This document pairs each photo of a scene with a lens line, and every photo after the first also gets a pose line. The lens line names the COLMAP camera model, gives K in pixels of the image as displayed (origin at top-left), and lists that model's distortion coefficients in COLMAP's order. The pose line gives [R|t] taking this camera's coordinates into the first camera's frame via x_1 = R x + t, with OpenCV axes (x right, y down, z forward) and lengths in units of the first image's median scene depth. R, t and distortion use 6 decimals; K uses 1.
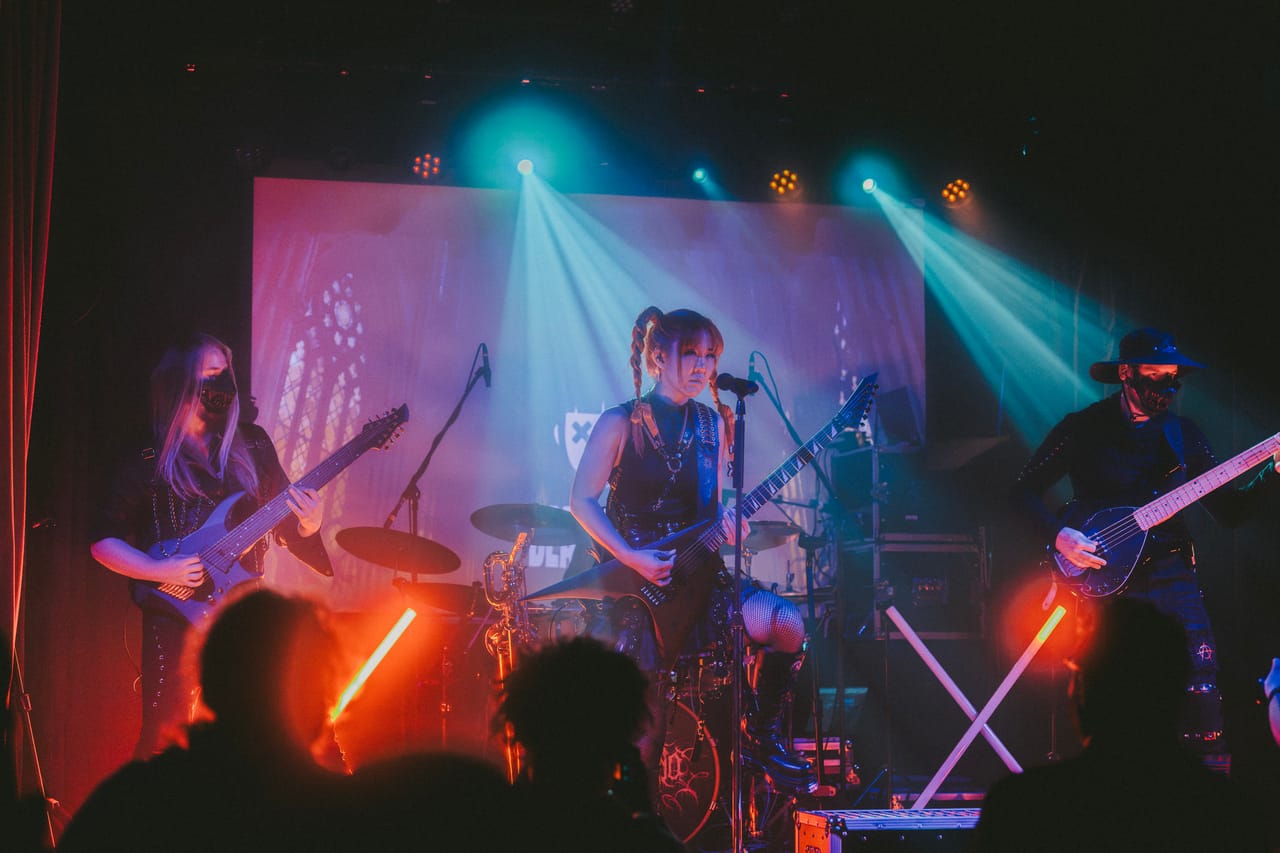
lens RADIAL K [[2533.0, 0, 640.7], [0, 2533.0, 426.5], [0, 0, 1]] dist [-0.025725, 0.000000]
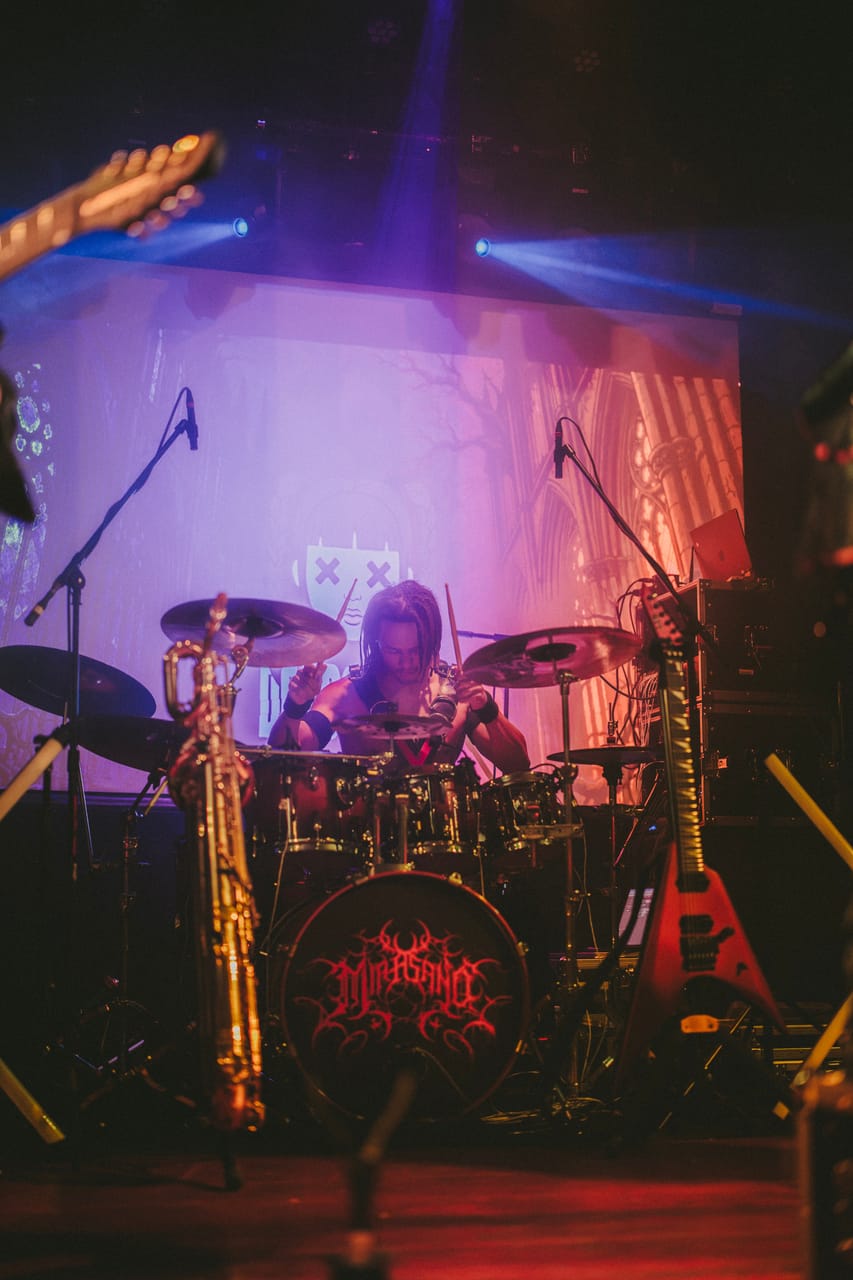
lens RADIAL K [[1802.0, 0, 424.1], [0, 1802.0, 644.0], [0, 0, 1]] dist [-0.080811, 0.000000]
pose [[0.999661, 0.006660, 0.025152, -0.007011], [-0.005045, 0.997954, -0.063734, 0.062760], [-0.025525, 0.063586, 0.997650, 0.442353]]
